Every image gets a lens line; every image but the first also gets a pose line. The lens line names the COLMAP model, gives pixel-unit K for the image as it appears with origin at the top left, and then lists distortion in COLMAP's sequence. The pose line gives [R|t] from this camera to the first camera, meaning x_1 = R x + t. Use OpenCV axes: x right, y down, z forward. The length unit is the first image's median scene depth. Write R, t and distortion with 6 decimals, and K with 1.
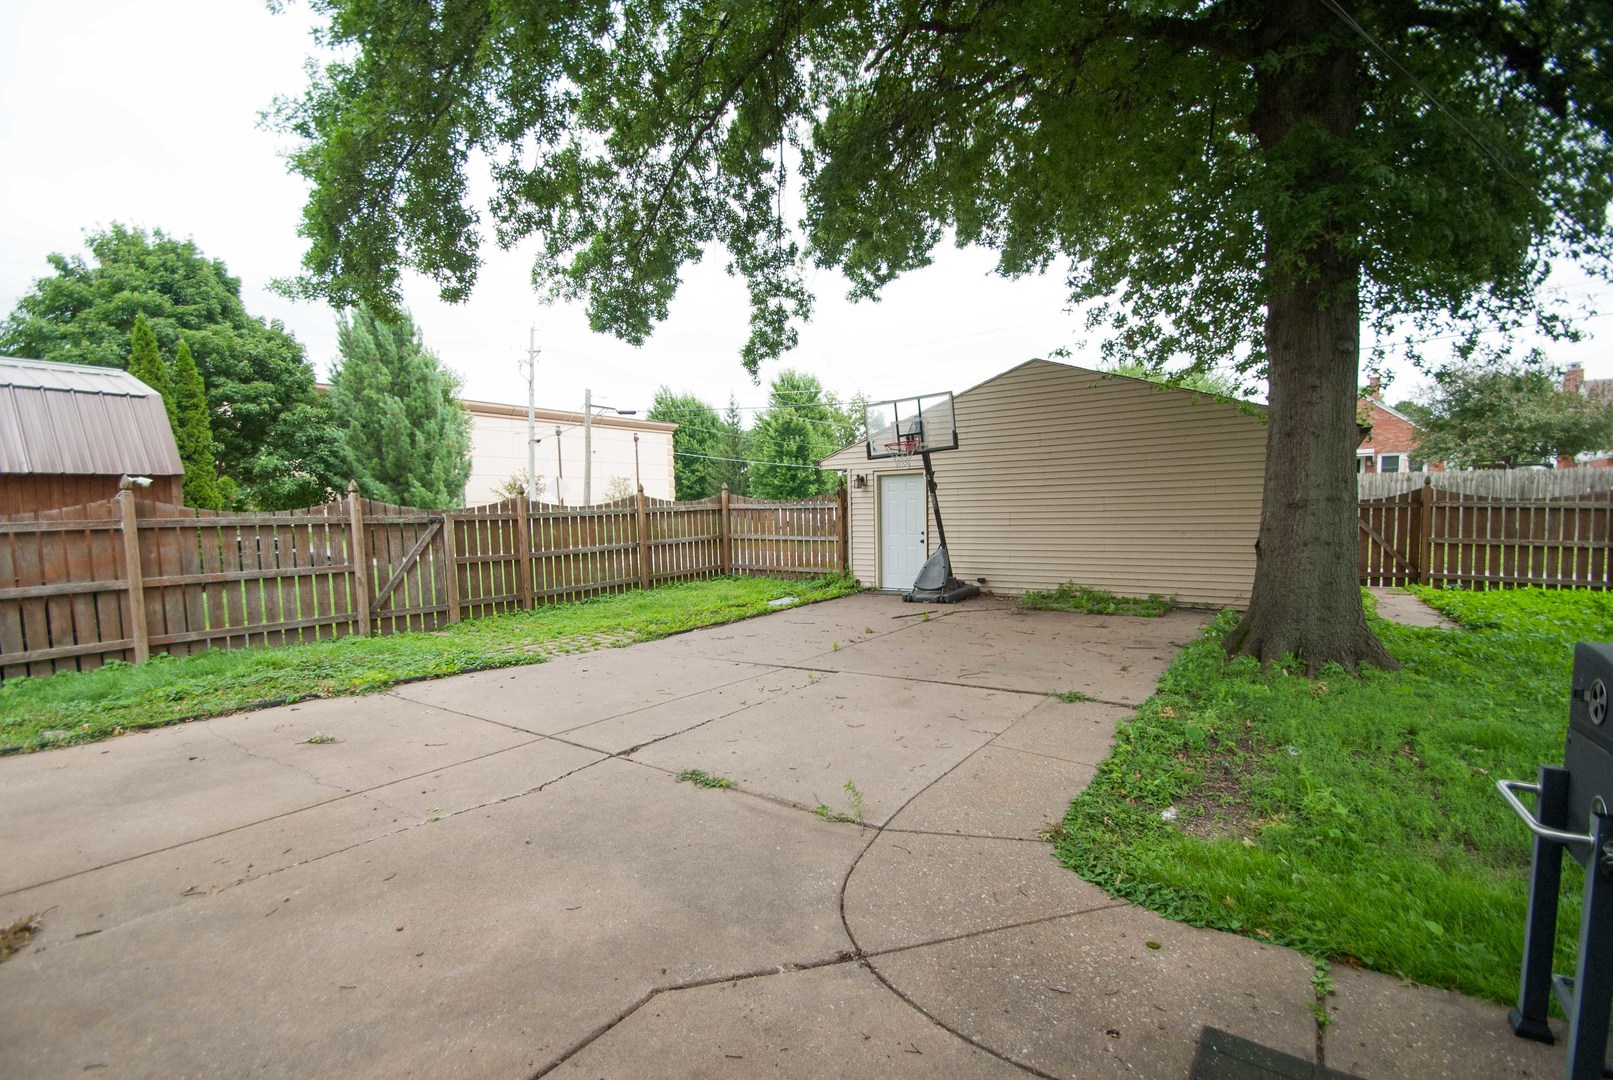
lens RADIAL K [[710.5, 0, 806.6], [0, 710.5, 566.3], [0, 0, 1]] dist [0.011749, -0.017695]
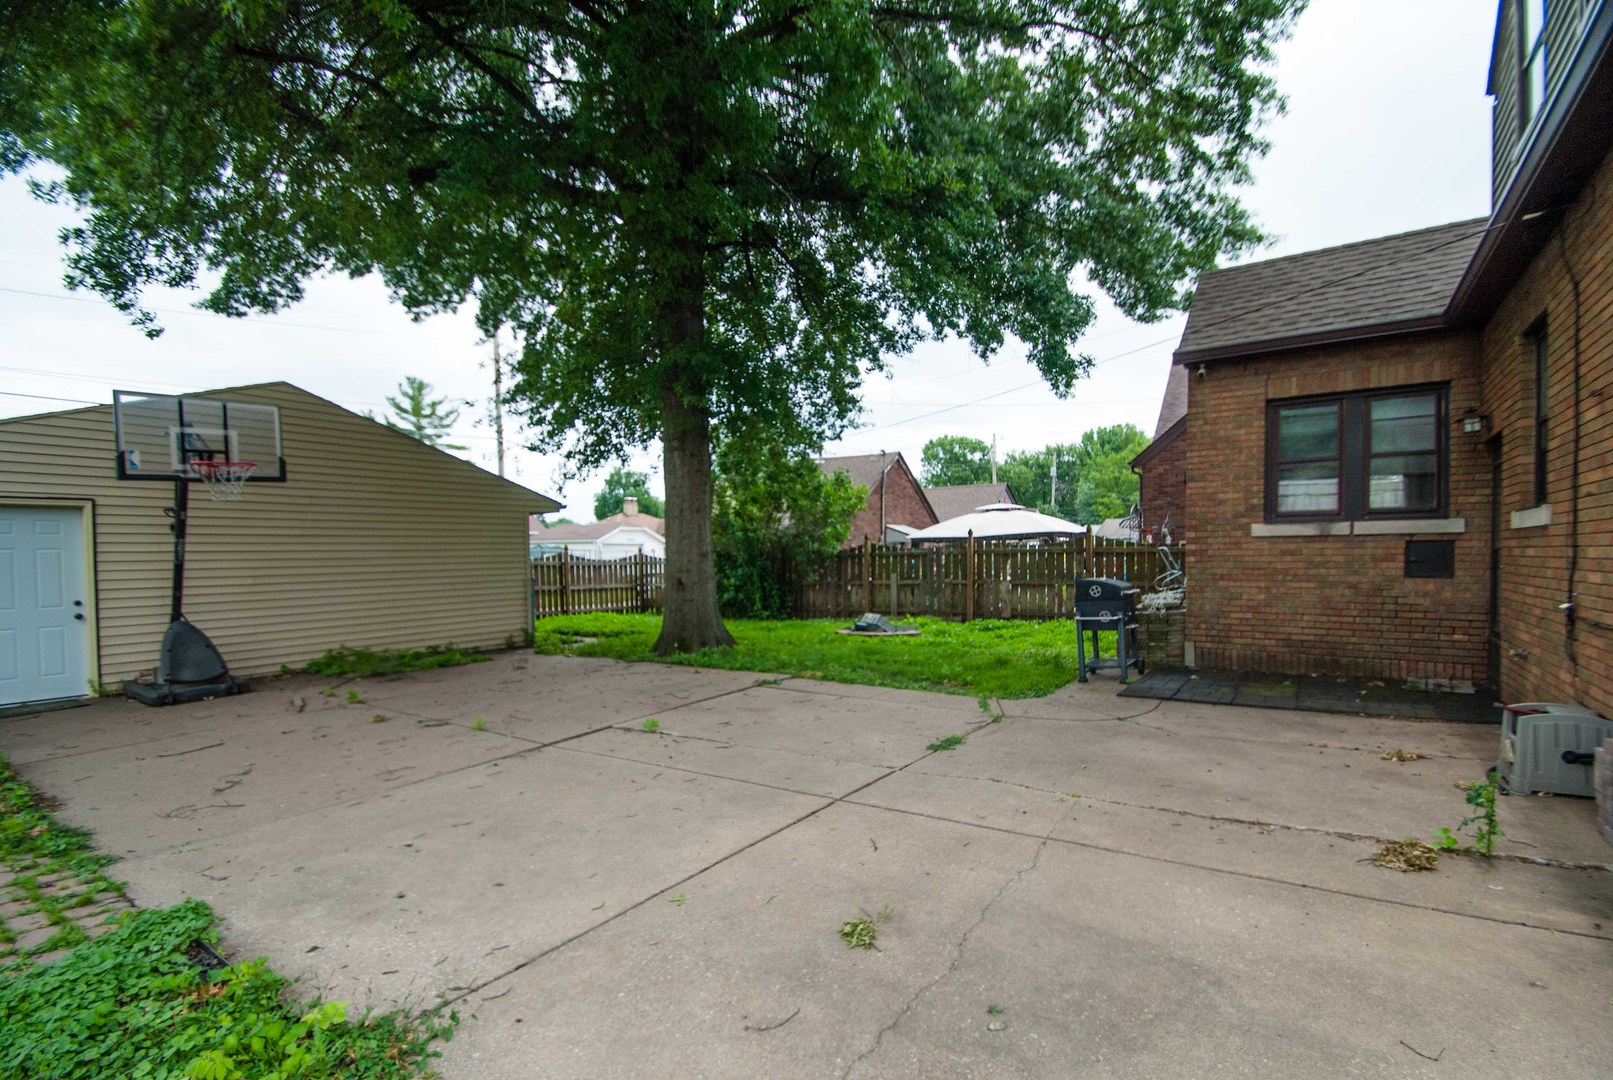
lens RADIAL K [[710.5, 0, 806.6], [0, 710.5, 566.3], [0, 0, 1]] dist [0.011749, -0.017695]
pose [[0.022847, 0.002848, 0.999735, -1.318255], [0.095994, 0.995369, -0.005029, -0.043860], [-0.995120, 0.096083, 0.022468, 1.065230]]
